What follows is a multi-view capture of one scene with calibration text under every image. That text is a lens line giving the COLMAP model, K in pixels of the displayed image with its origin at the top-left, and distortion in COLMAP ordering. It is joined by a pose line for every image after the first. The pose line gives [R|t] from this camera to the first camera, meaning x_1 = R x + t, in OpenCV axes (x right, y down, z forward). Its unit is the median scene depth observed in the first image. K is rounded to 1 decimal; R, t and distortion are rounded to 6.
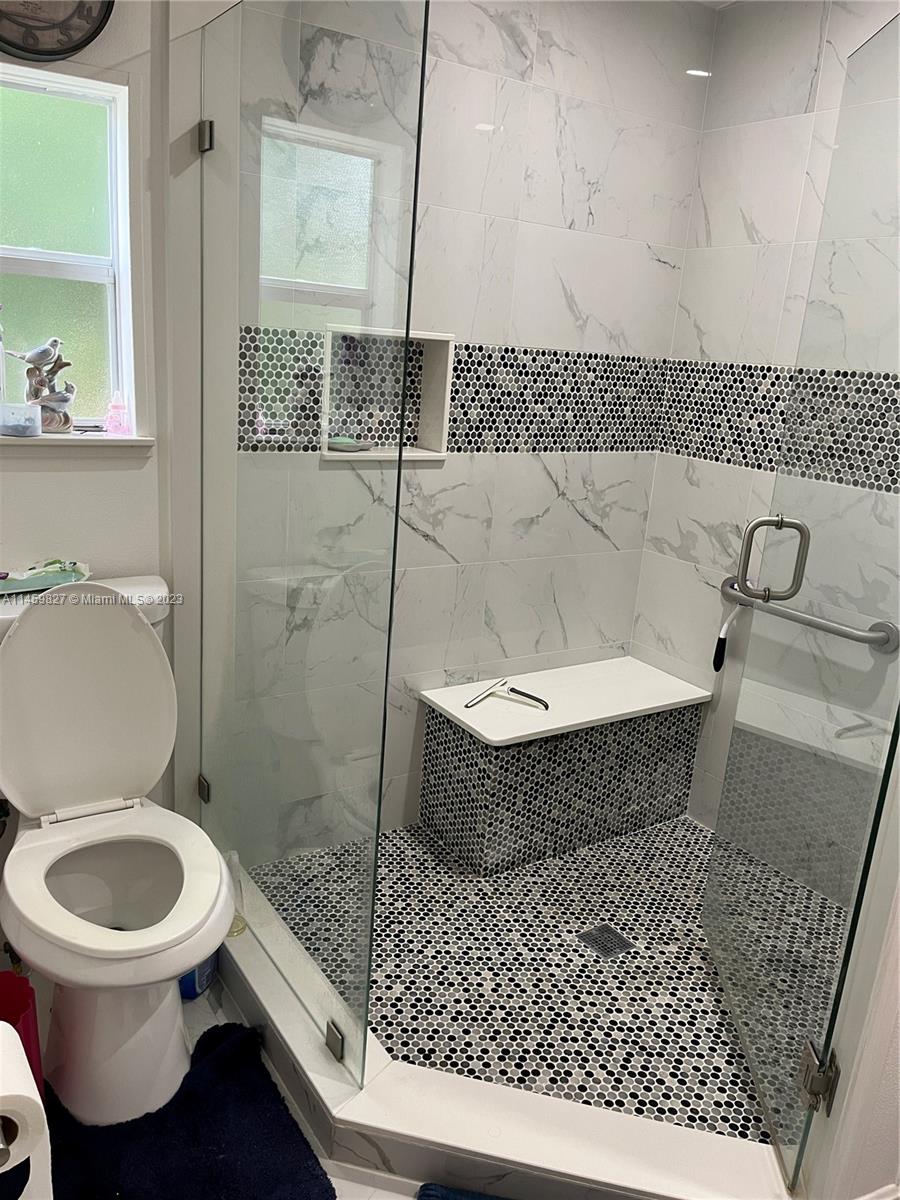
lens RADIAL K [[913.7, 0, 447.1], [0, 913.7, 602.5], [0, 0, 1]] dist [0.048871, -0.064111]
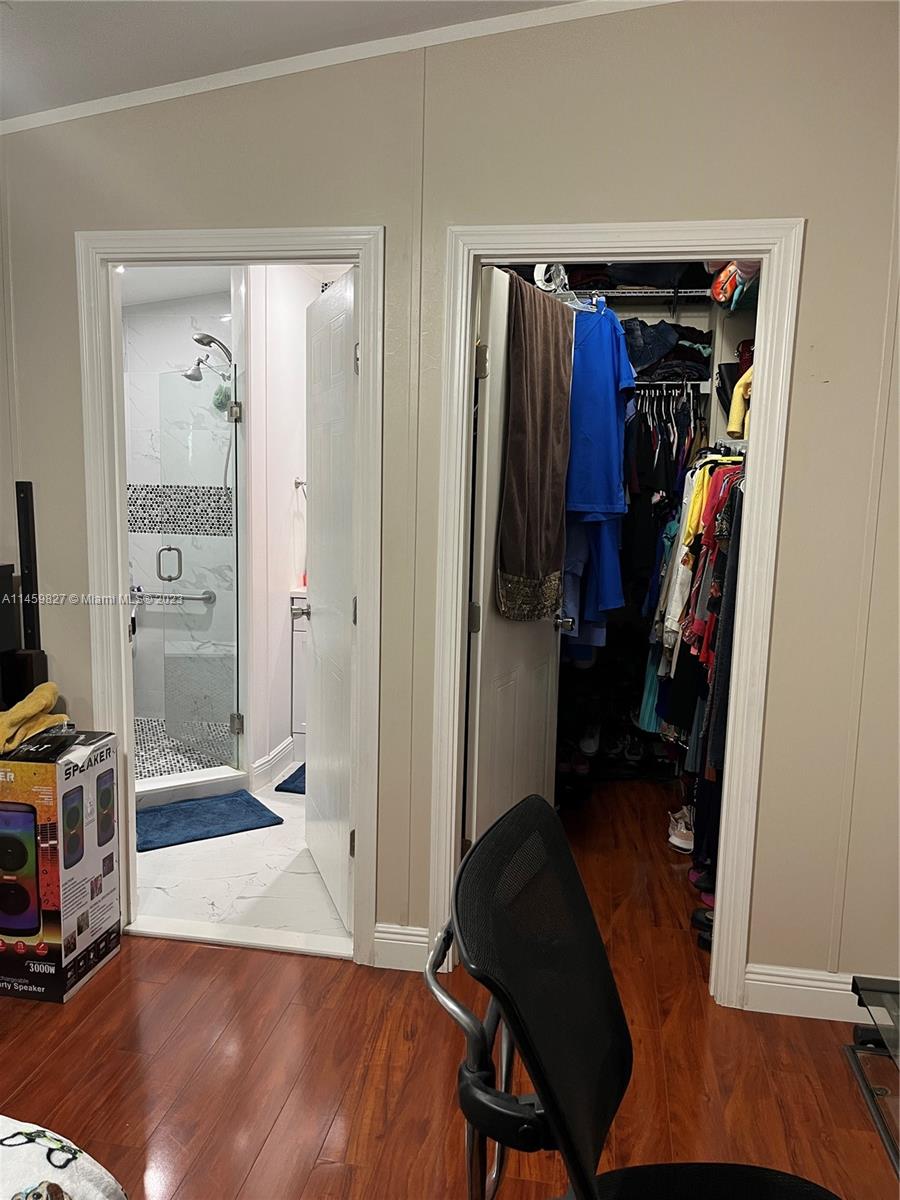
lens RADIAL K [[907.8, 0, 443.9], [0, 907.8, 609.7], [0, 0, 1]] dist [0.023005, -0.000849]
pose [[0.688459, -0.162830, 0.706760, -0.681183], [0.215064, 0.976477, 0.015475, 0.148158], [-0.692655, 0.141345, 0.707284, -0.941460]]
